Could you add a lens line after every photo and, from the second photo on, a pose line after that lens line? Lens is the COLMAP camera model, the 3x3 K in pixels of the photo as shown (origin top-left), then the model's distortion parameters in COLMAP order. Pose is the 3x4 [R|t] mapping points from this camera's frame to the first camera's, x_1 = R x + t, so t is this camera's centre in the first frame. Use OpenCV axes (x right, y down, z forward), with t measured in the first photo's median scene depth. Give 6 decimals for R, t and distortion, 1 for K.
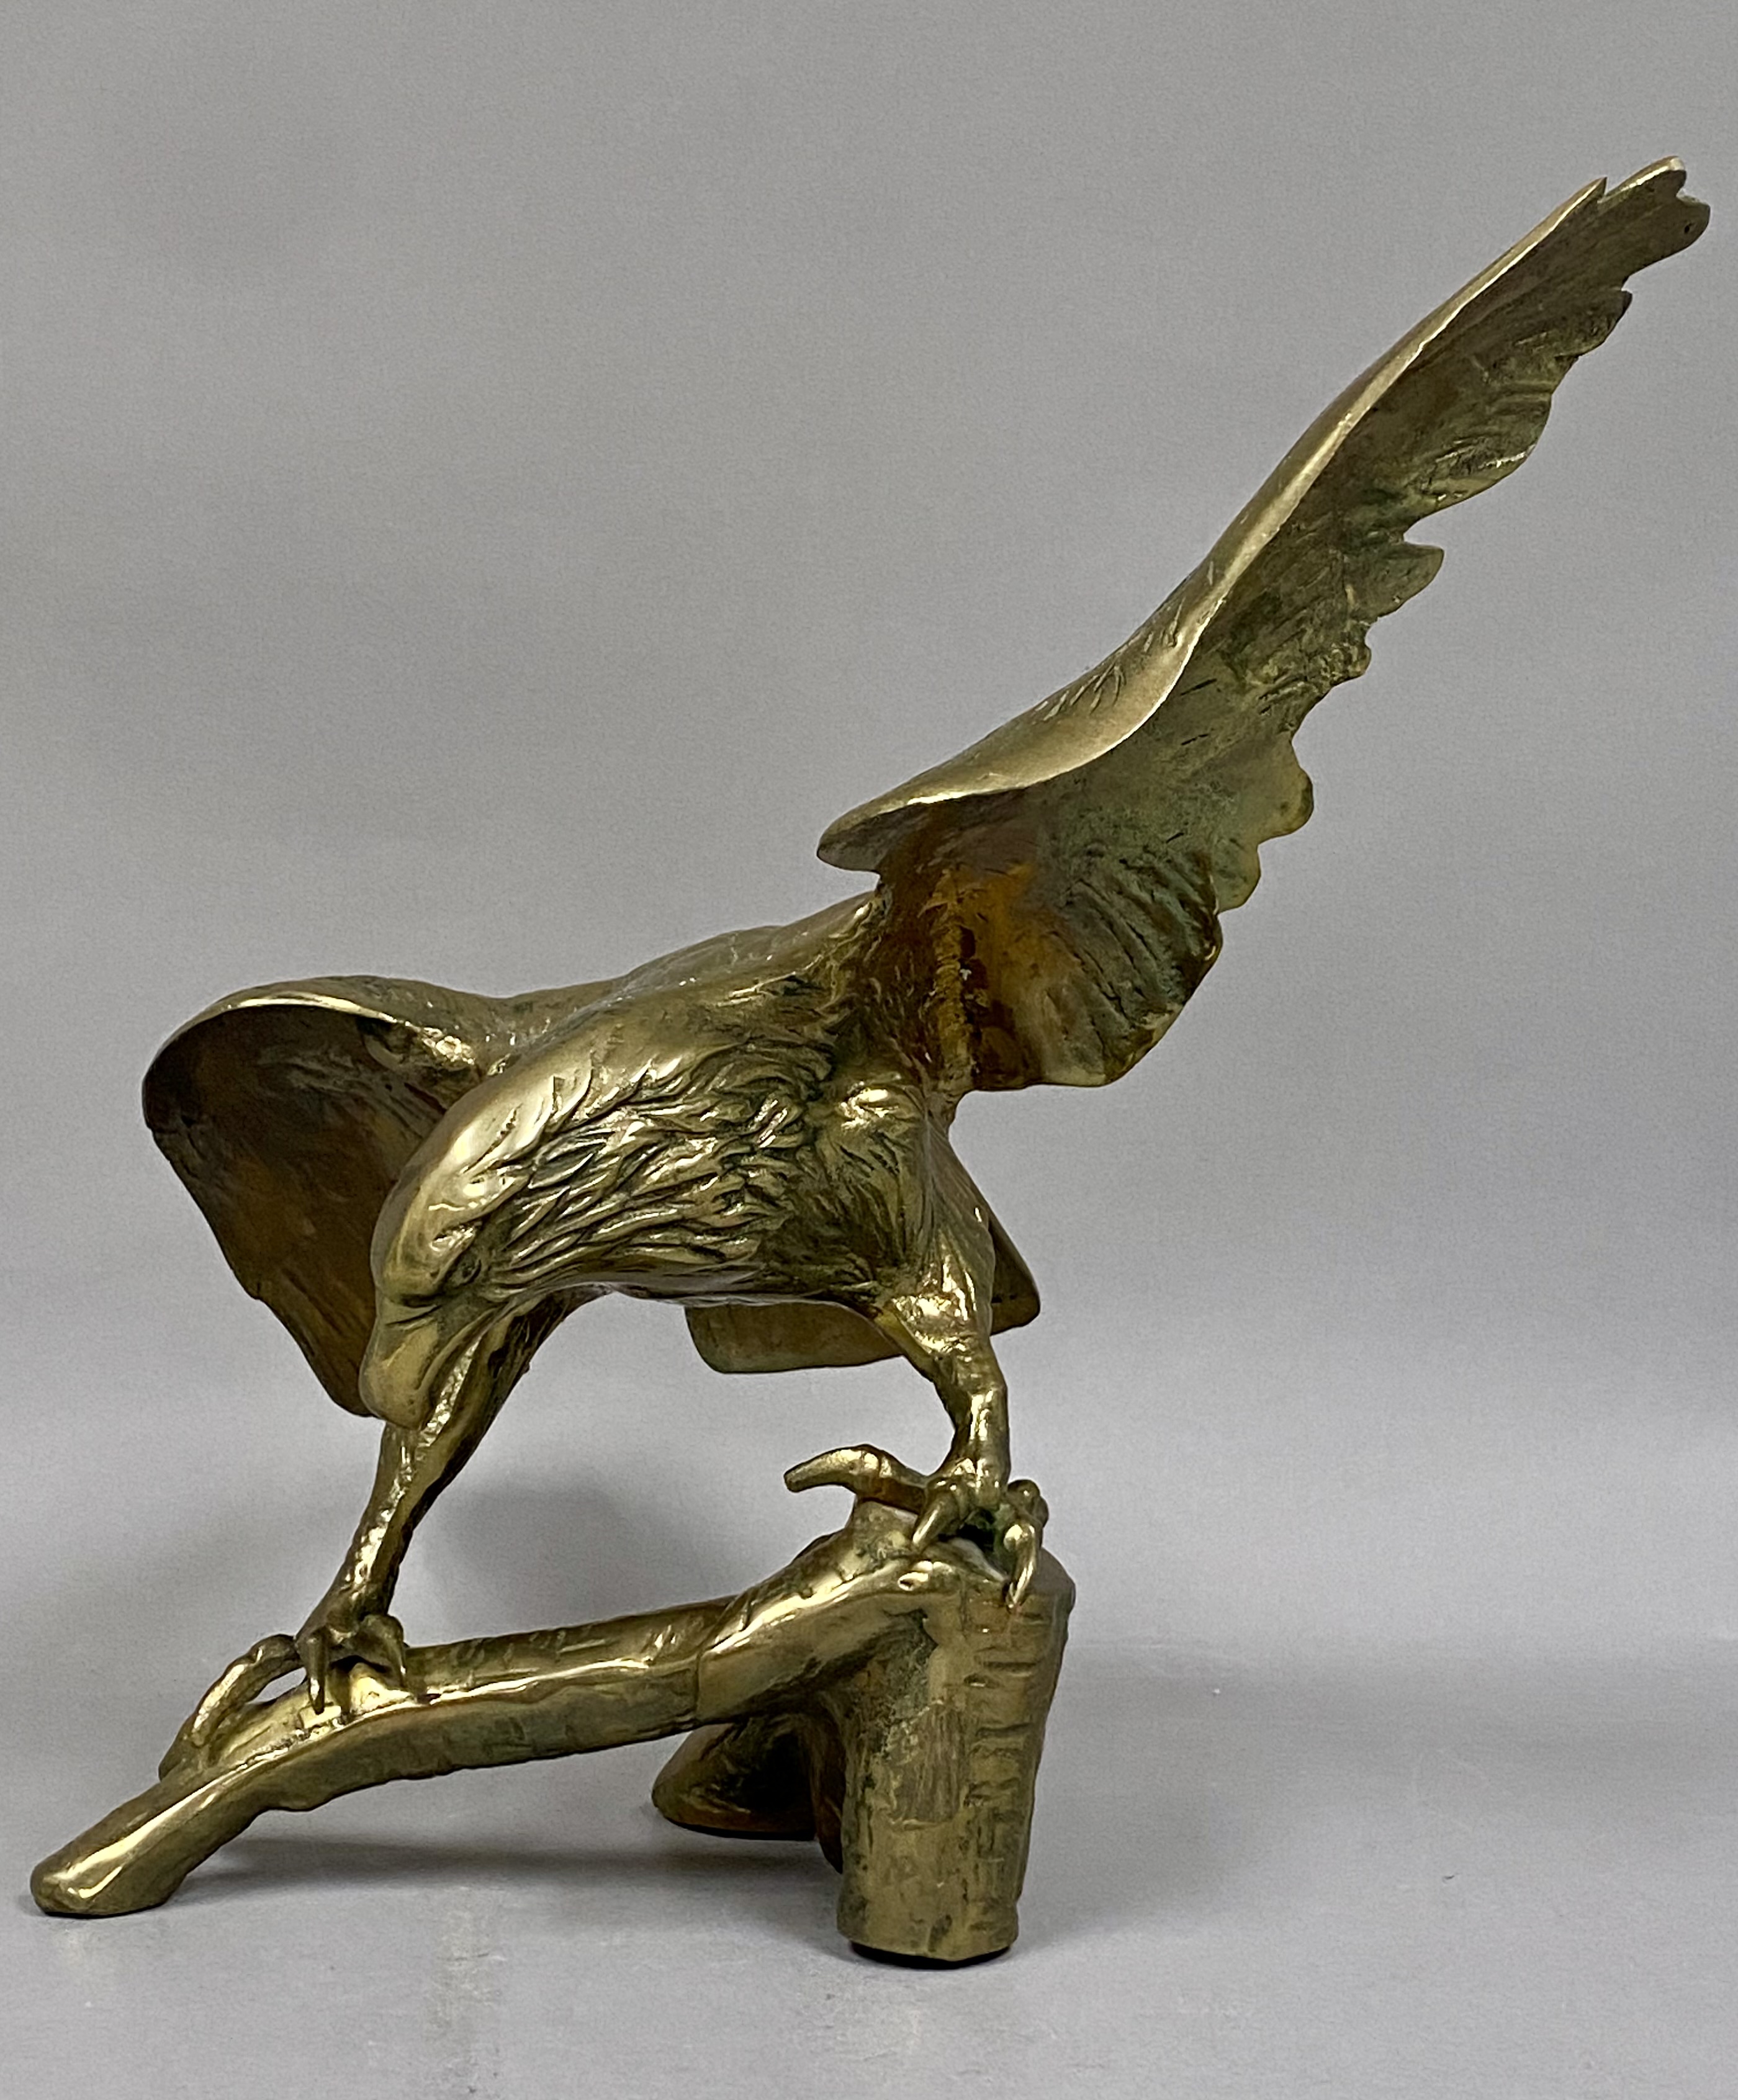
lens RADIAL K [[3704.4, 0, 869.4], [0, 3704.4, 1244.3], [0, 0, 1]] dist [0.204139, -0.319125]
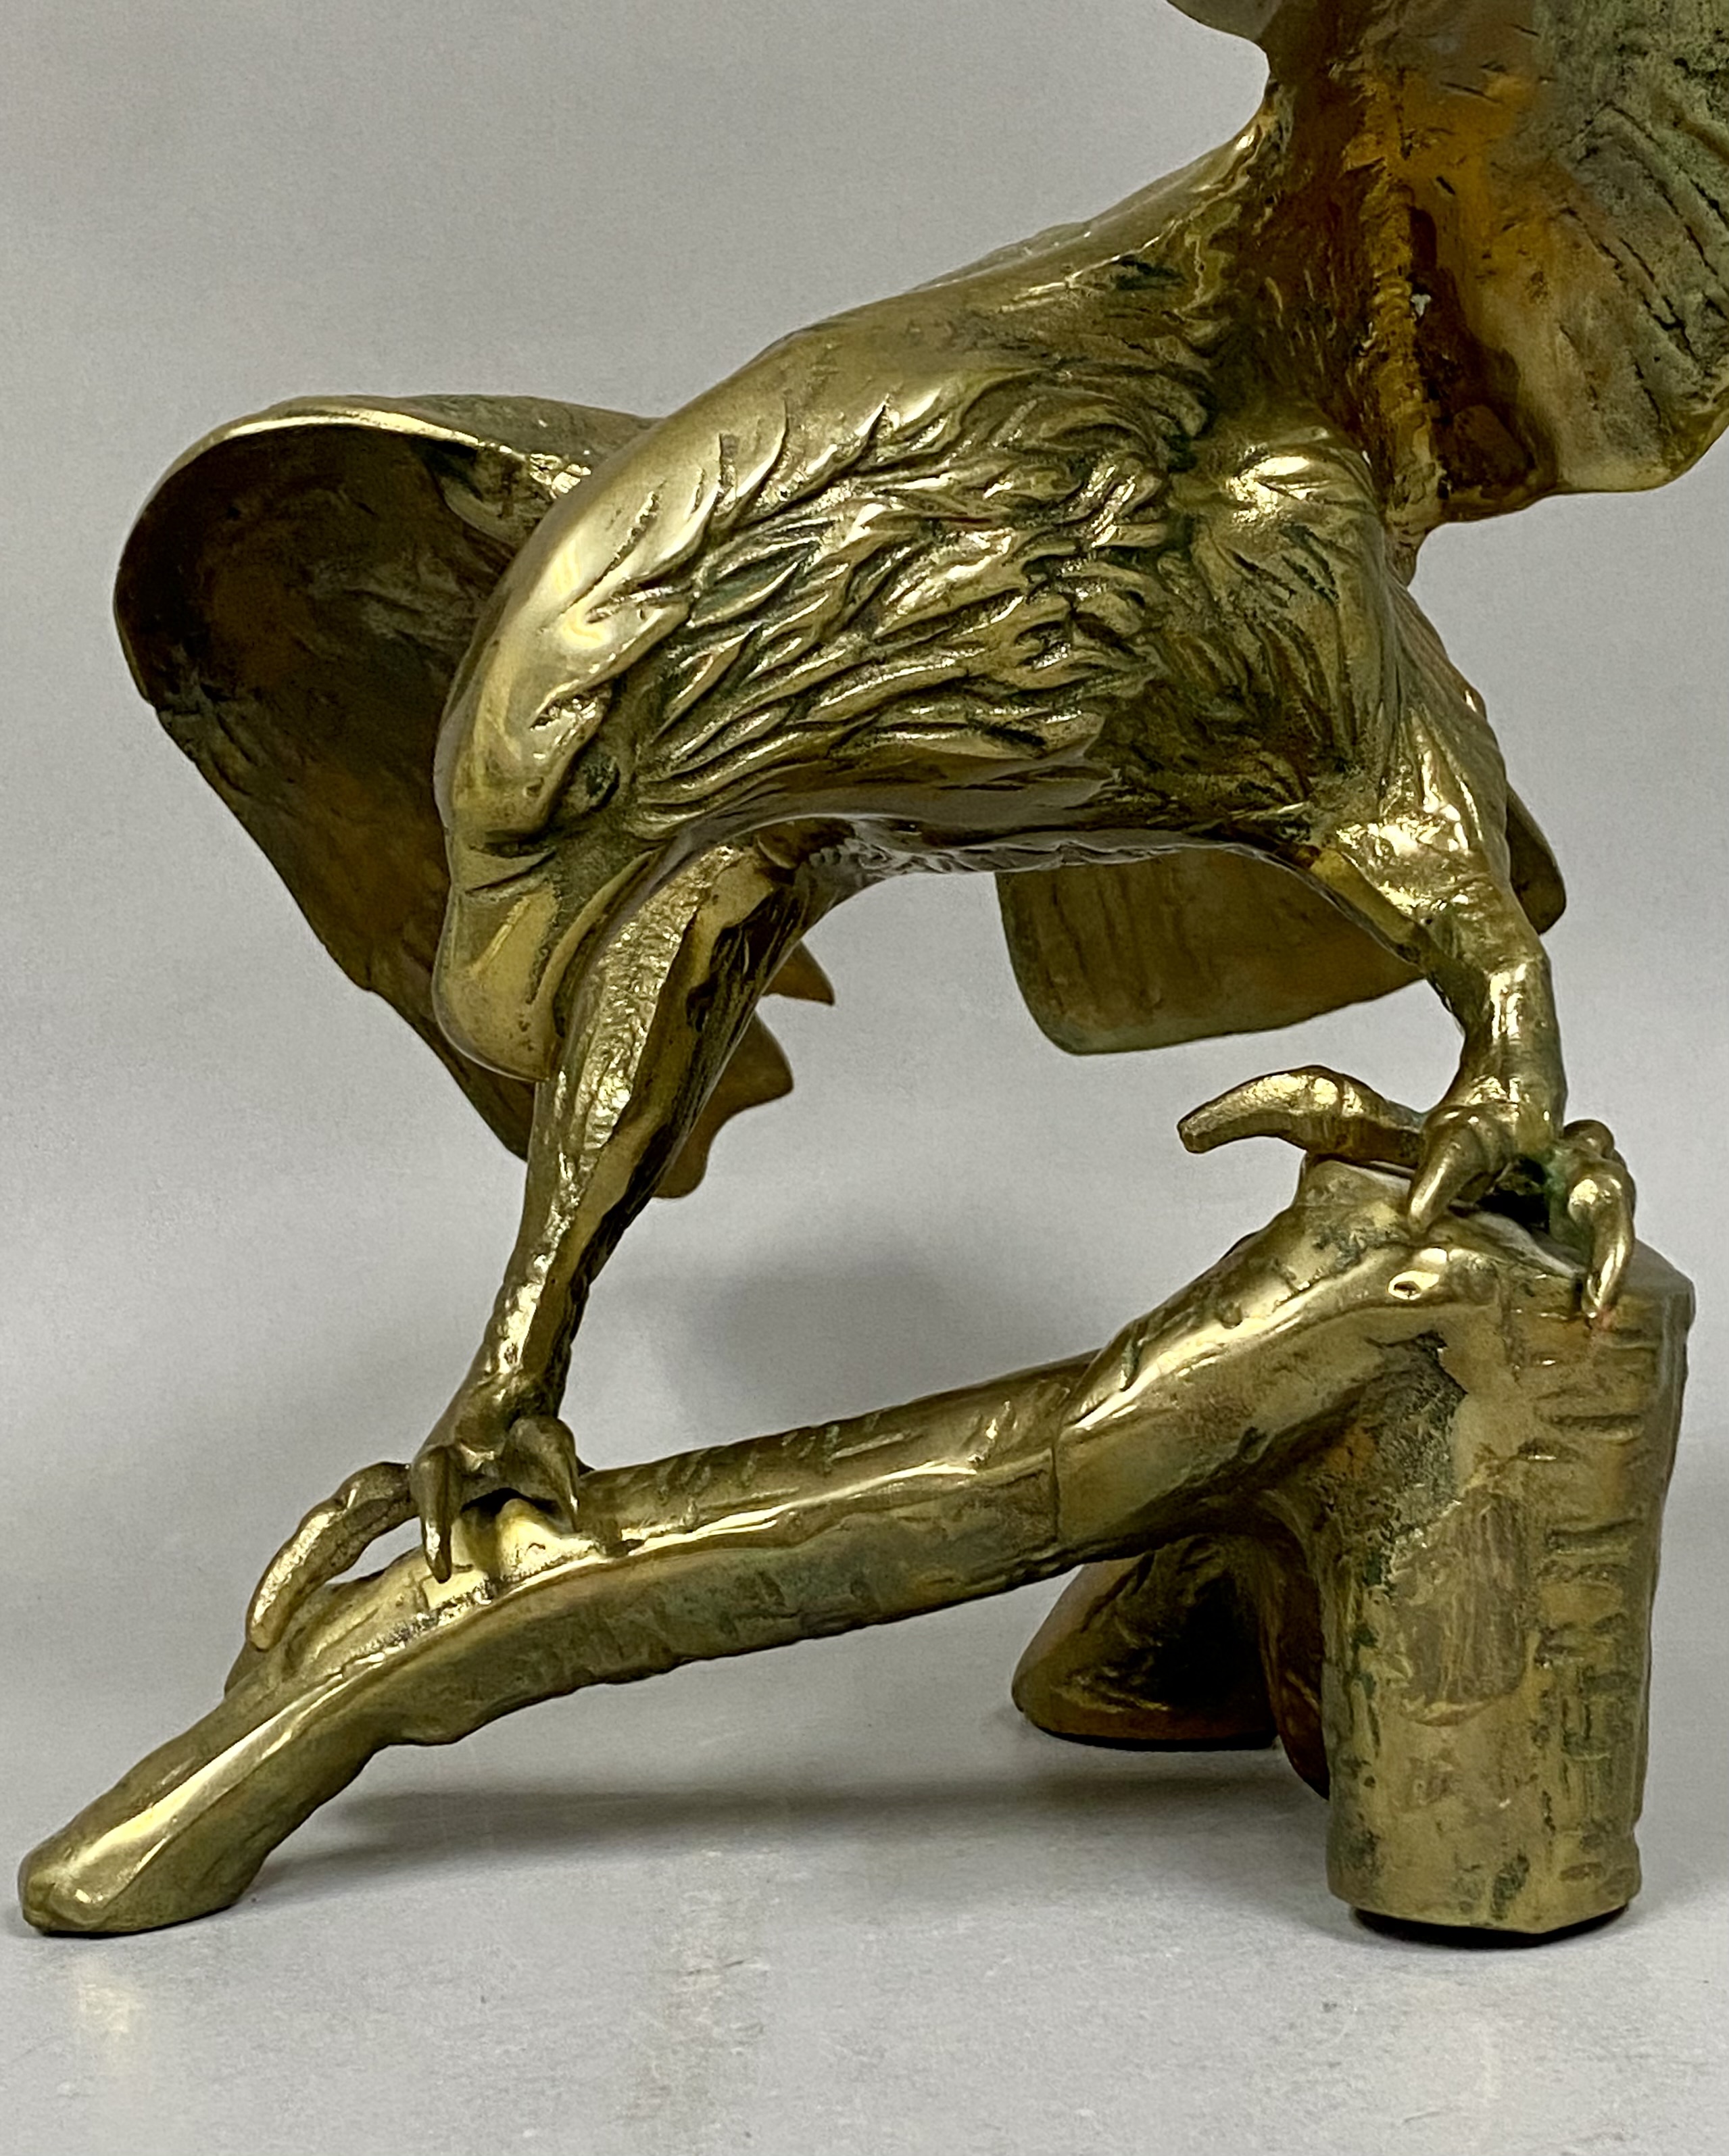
lens RADIAL K [[3992.5, 0, 862.2], [0, 3992.5, 1207.8], [0, 0, 1]] dist [0.229229, -0.778908]
pose [[0.991957, -0.075428, -0.101649, -0.008956], [0.076826, 0.996995, 0.009908, 0.063892], [0.100597, -0.017638, 0.994771, 0.358606]]
